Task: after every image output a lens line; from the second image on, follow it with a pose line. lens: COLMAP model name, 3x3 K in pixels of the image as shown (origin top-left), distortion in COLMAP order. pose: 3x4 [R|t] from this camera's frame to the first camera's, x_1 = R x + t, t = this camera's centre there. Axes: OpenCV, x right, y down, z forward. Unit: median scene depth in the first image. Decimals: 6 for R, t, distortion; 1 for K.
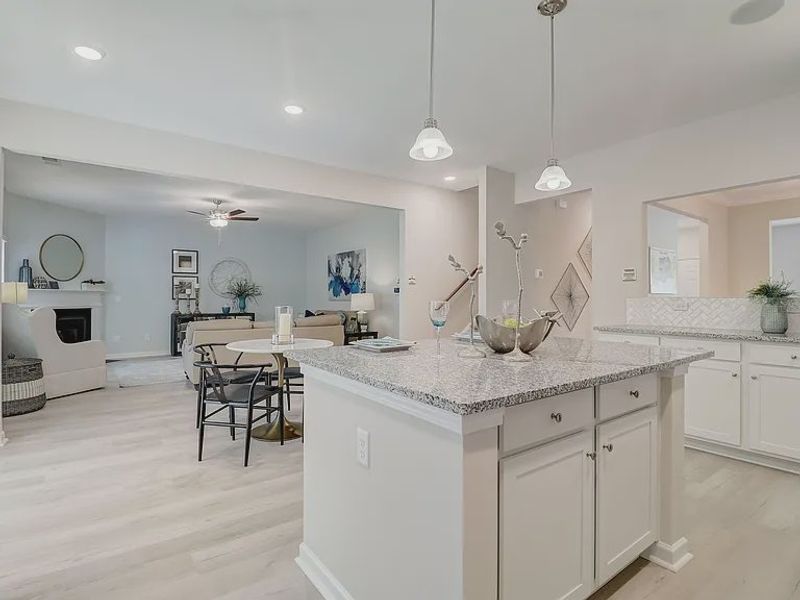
lens RADIAL K [[414.7, 0, 397.2], [0, 414.7, 293.9], [0, 0, 1]] dist [-0.014425, -0.001403]
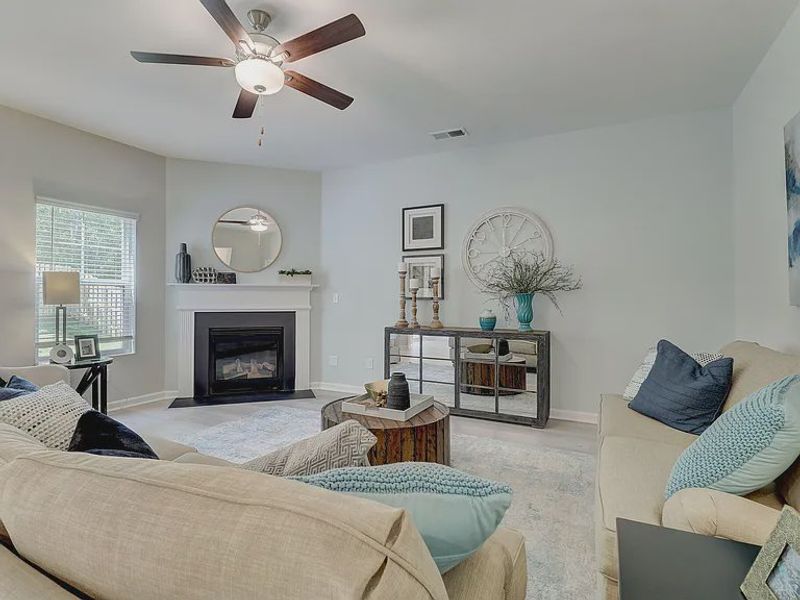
lens RADIAL K [[414.7, 0, 397.2], [0, 414.7, 293.9], [0, 0, 1]] dist [-0.014425, -0.001403]
pose [[0.443418, -0.006740, -0.896290, -0.054794], [0.007843, 0.999963, -0.003639, 0.008217], [0.896281, -0.005416, 0.443454, 0.751939]]
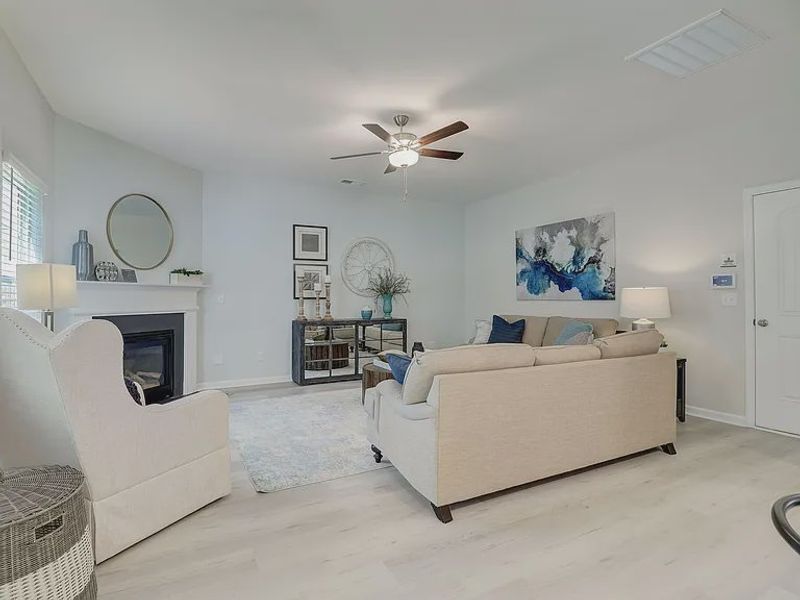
lens RADIAL K [[414.7, 0, 397.2], [0, 414.7, 293.9], [0, 0, 1]] dist [-0.014425, -0.001403]
pose [[0.990454, -0.004073, -0.137785, -0.287661], [0.004375, 0.999989, 0.001889, 0.004508], [0.137776, -0.002474, 0.990460, 0.360028]]
